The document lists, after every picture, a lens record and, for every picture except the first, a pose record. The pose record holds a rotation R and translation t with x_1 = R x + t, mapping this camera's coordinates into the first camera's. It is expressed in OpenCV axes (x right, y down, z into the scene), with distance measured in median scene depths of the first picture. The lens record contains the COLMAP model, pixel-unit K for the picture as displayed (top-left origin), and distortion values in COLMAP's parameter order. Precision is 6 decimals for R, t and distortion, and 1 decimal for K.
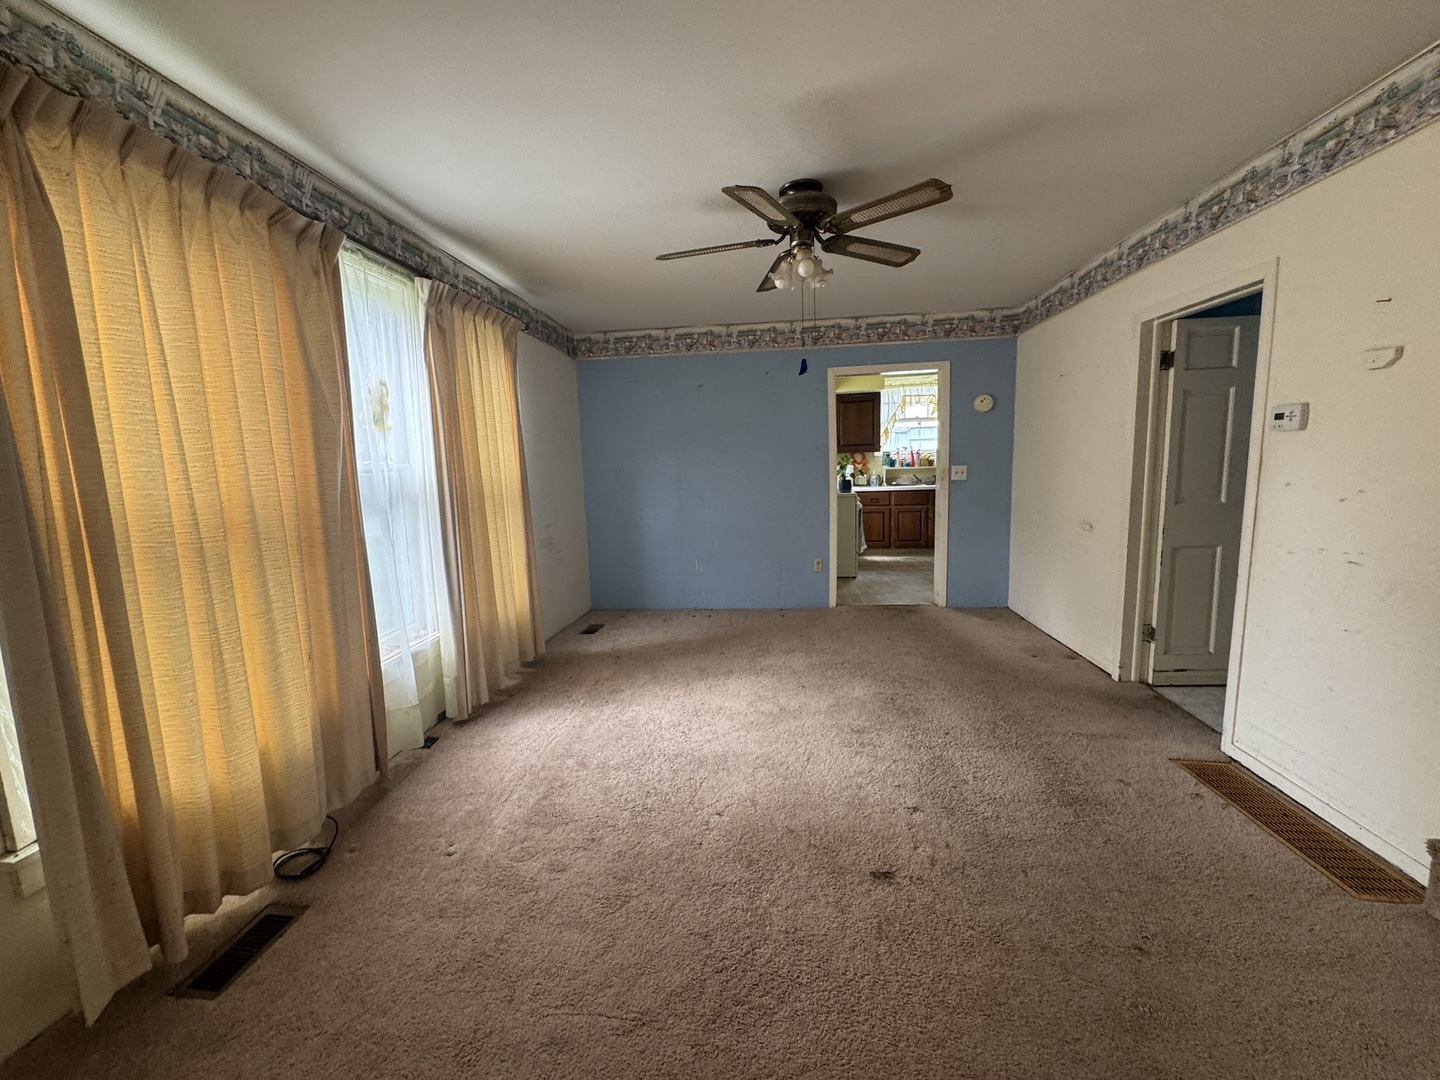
lens RADIAL K [[575.5, 0, 719.4], [0, 575.5, 534.8], [0, 0, 1]] dist [-0.000321, -0.000003]
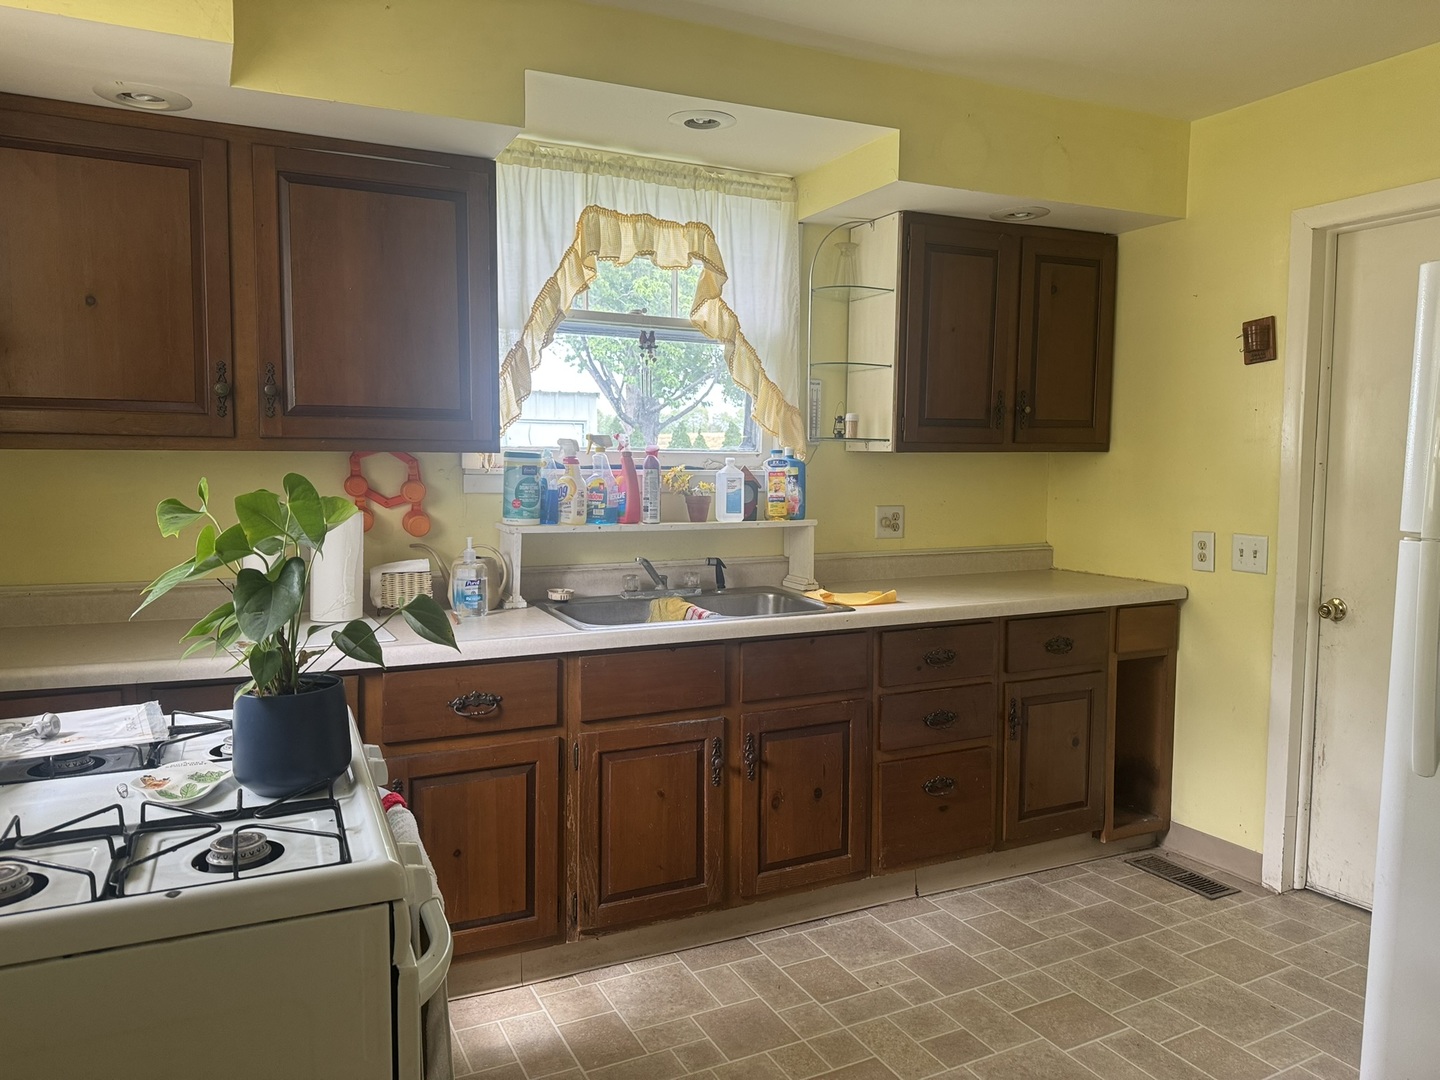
lens RADIAL K [[1024.9, 0, 720.5], [0, 1024.9, 537.7], [0, 0, 1]] dist [0.006705, 0.001444]
pose [[0.847739, -0.006242, 0.530377, 0.149176], [0.037103, 0.998179, -0.047556, -0.091668], [-0.529115, 0.059993, 0.846427, 0.637242]]
